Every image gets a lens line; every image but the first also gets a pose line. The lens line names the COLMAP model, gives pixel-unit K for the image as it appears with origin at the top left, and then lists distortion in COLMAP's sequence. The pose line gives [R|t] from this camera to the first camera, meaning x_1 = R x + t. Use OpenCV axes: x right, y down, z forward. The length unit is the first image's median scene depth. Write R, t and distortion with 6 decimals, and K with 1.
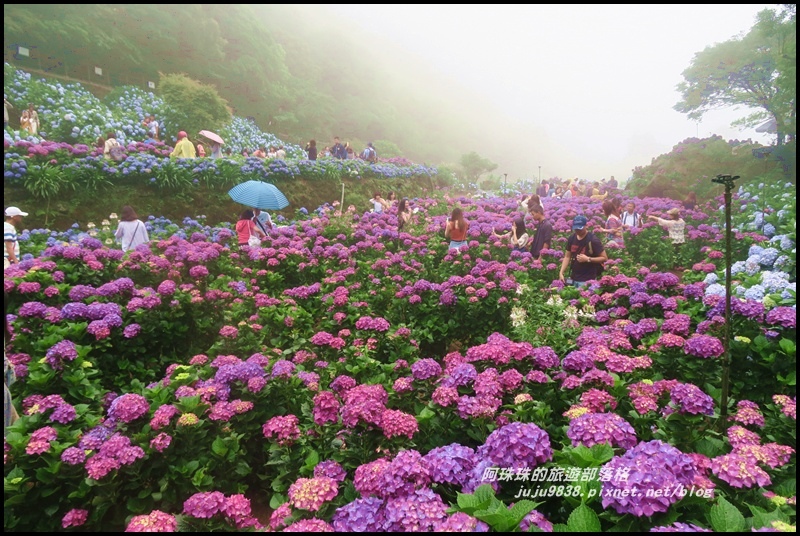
lens RADIAL K [[544.3, 0, 400.0], [0, 544.3, 268.0], [0, 0, 1]] dist [-0.021550, 0.002660]
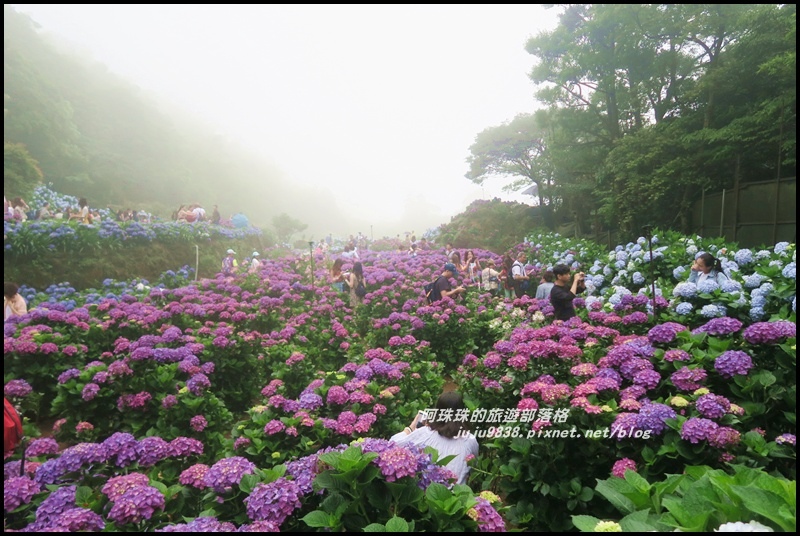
lens RADIAL K [[545.2, 0, 402.0], [0, 545.2, 271.8], [0, 0, 1]] dist [-0.025049, 0.003984]
pose [[0.921005, -0.050162, 0.386307, -0.363109], [0.089323, 0.992447, -0.084088, 0.030061], [-0.379171, 0.111952, 0.918529, -0.167435]]
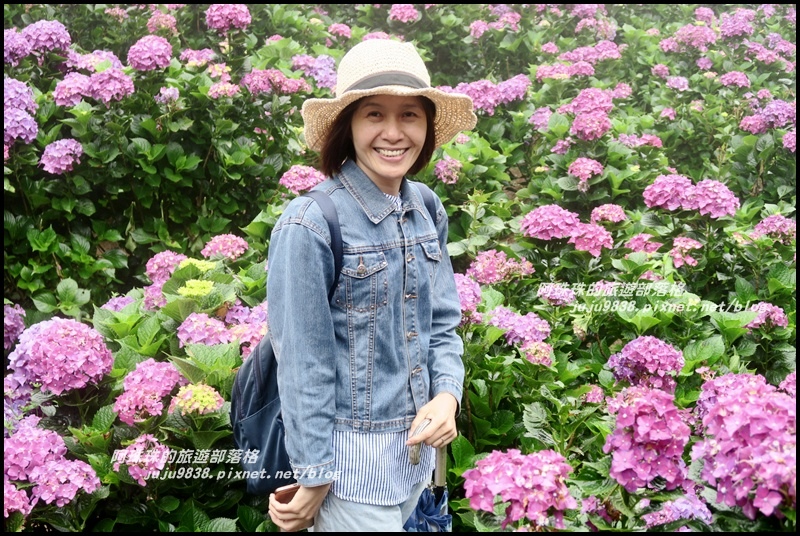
lens RADIAL K [[1343.9, 0, 400.0], [0, 1343.9, 268.0], [0, 0, 1]] dist [0.014374, -0.084341]
pose [[0.976075, 0.104945, -0.190430, -0.042347], [-0.073504, 0.983508, 0.165253, 0.010938], [0.204632, -0.147302, 0.967692, 0.064138]]
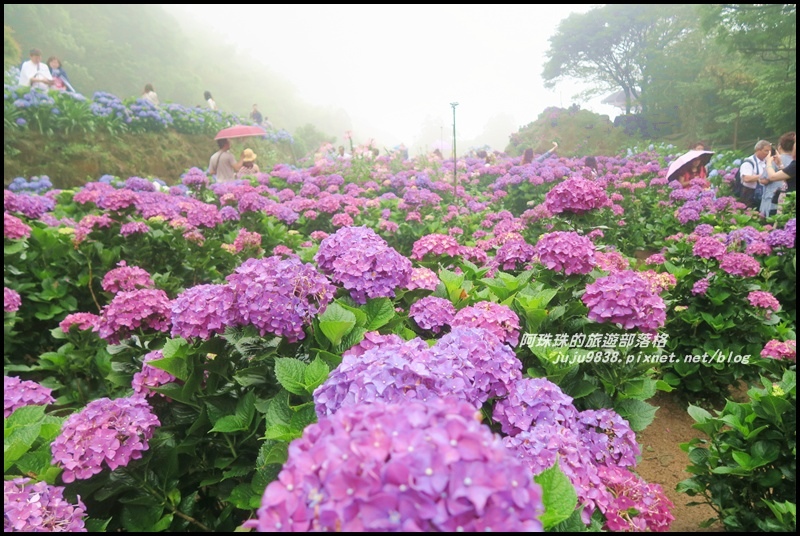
lens RADIAL K [[545.2, 0, 402.0], [0, 545.2, 271.8], [0, 0, 1]] dist [-0.025049, 0.003984]
pose [[0.926678, -0.075240, 0.368248, -0.422437], [0.063972, 0.997036, 0.042731, 0.021890], [-0.370371, -0.016040, 0.928745, 0.533201]]
